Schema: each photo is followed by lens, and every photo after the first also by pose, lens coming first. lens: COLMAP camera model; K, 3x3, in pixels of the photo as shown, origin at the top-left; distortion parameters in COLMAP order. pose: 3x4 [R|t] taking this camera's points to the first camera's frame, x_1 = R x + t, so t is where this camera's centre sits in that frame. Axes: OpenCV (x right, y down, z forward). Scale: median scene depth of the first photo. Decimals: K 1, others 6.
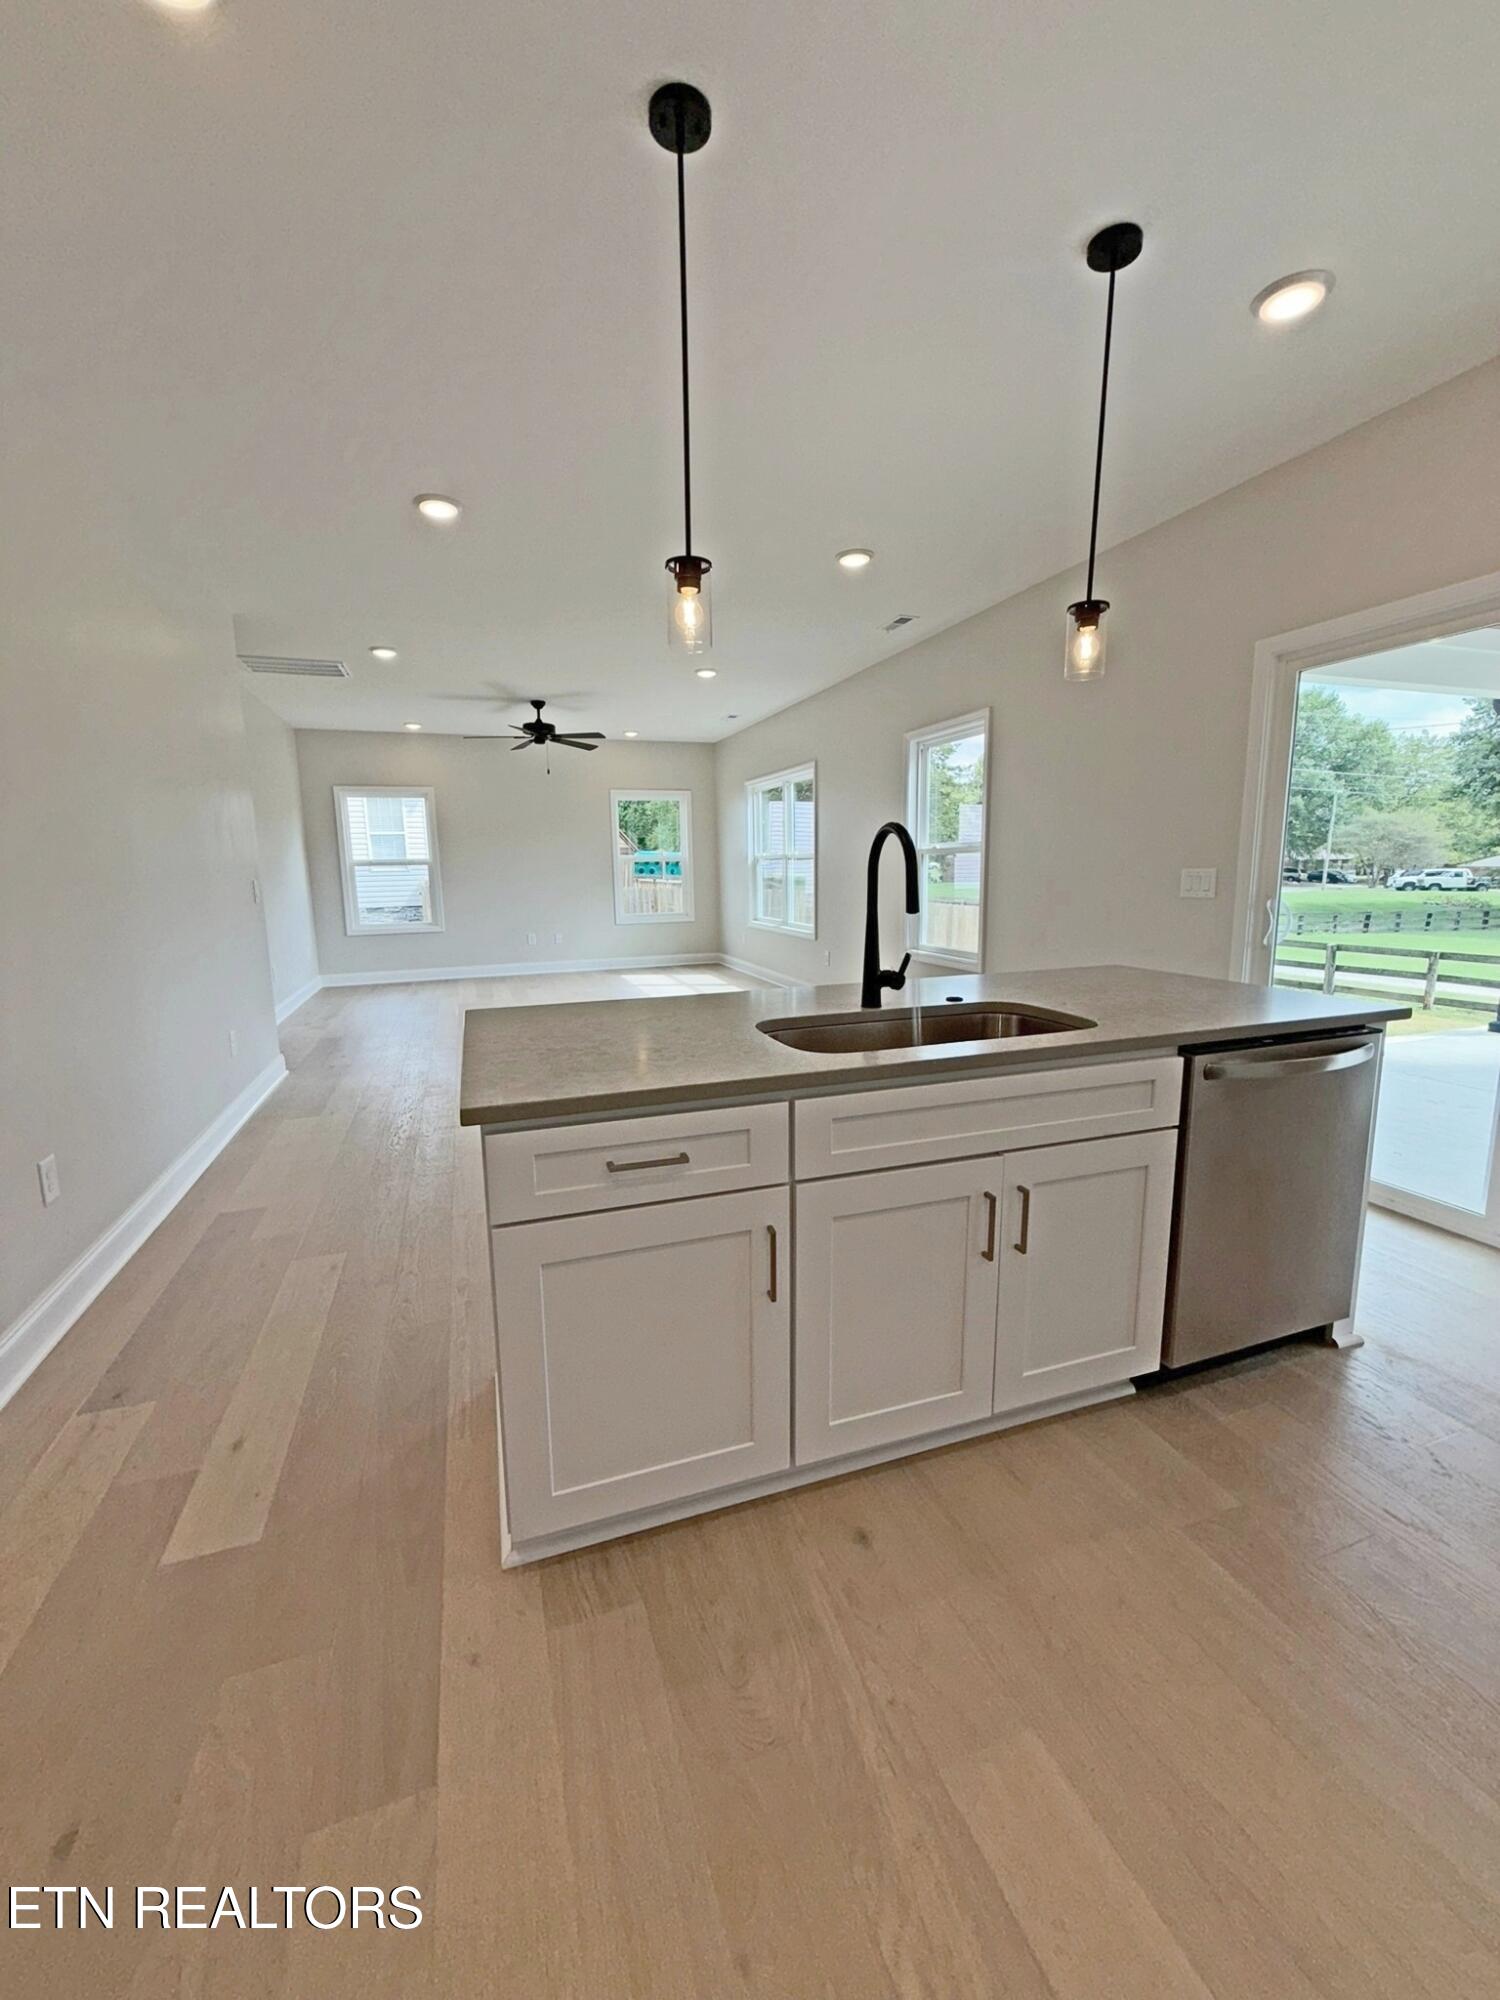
lens RADIAL K [[798.2, 0, 749.6], [0, 798.2, 994.0], [0, 0, 1]] dist [-0.001609, 0.000115]
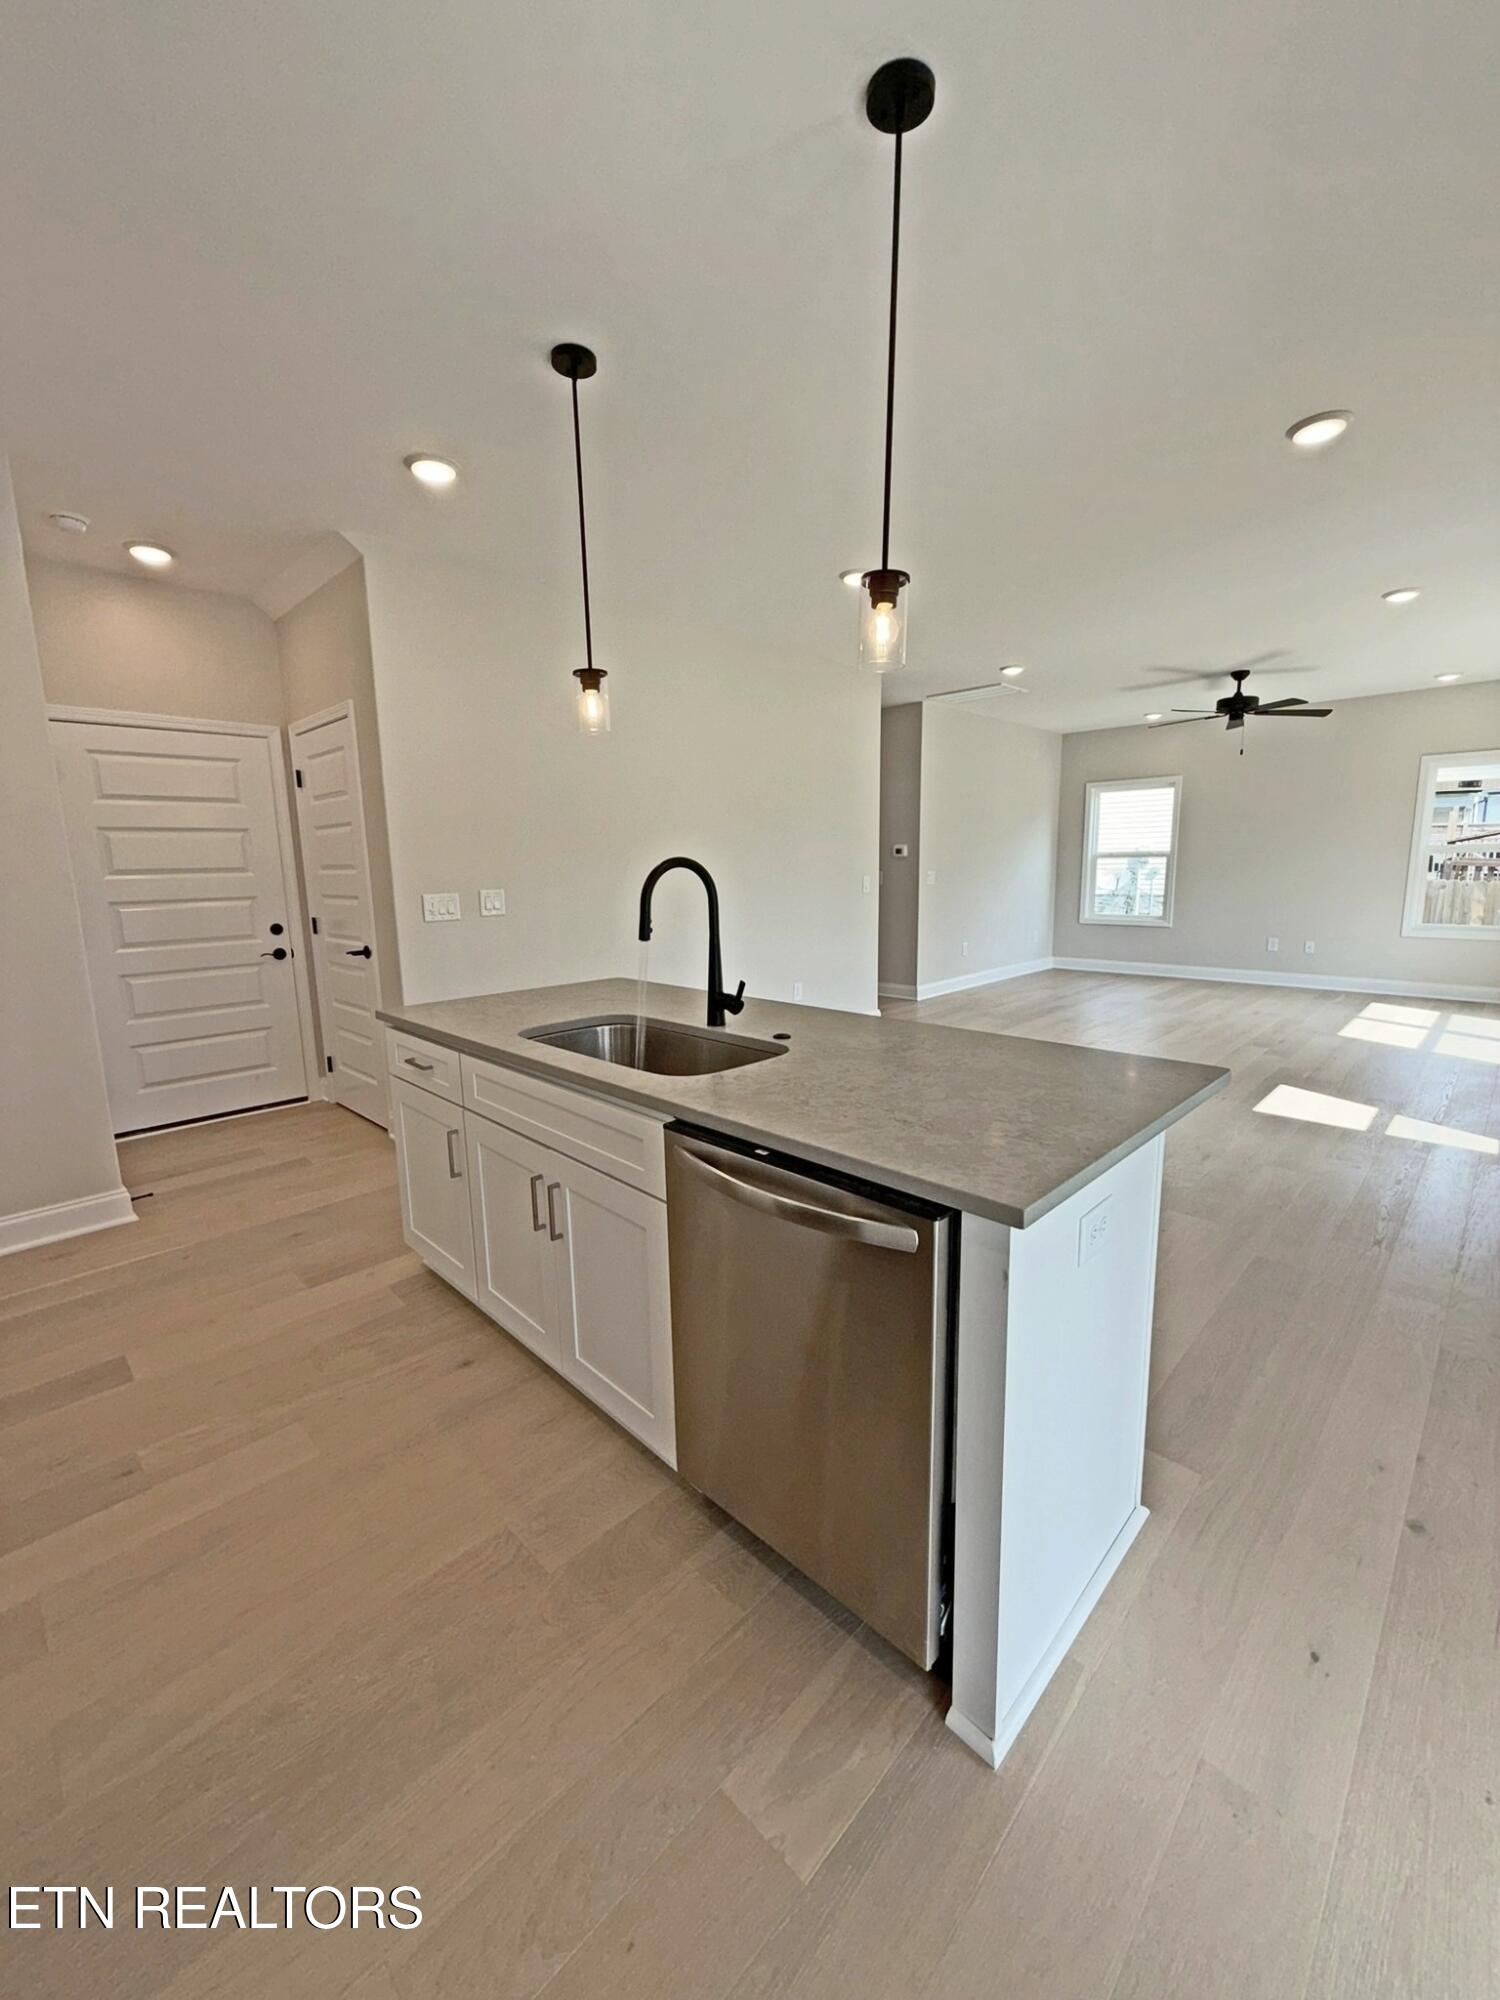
lens RADIAL K [[800.7, 0, 753.0], [0, 800.7, 992.3], [0, 0, 1]] dist [0.002894, 0.000166]
pose [[0.445036, 0.154167, -0.882143, 0.321116], [-0.135624, 0.985311, 0.103775, -0.041828], [0.885183, 0.073456, 0.459407, 0.155522]]
